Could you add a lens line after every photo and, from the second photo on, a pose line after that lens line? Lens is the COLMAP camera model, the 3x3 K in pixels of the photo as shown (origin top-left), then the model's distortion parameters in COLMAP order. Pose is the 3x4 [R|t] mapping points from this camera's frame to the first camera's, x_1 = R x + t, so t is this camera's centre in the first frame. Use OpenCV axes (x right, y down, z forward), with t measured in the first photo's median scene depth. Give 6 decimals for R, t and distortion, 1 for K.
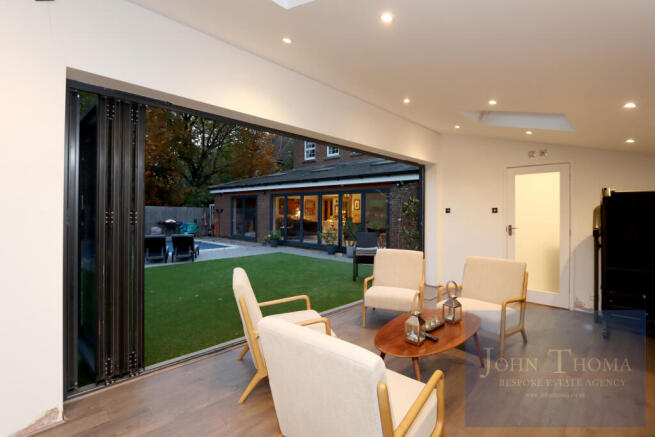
lens RADIAL K [[301.3, 0, 325.0], [0, 301.3, 214.8], [0, 0, 1]] dist [-0.017884, -0.001079]
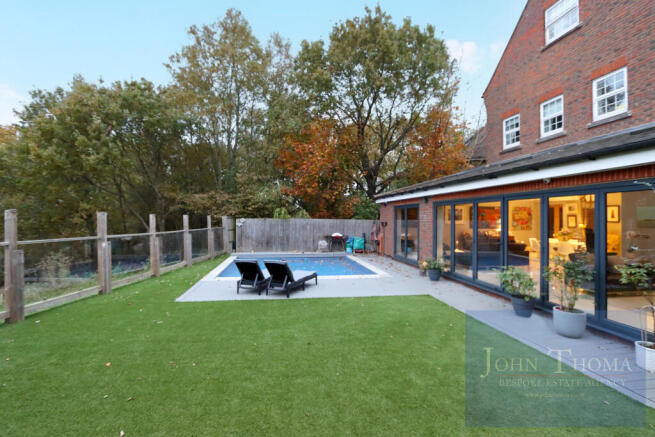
lens RADIAL K [[301.3, 0, 328.6], [0, 301.3, 214.1], [0, 0, 1]] dist [-0.017884, -0.001079]
pose [[0.766324, -0.014174, -0.642298, 0.062121], [-0.004489, 0.999614, -0.027415, -0.016492], [0.642439, 0.023892, 0.765965, 0.248726]]
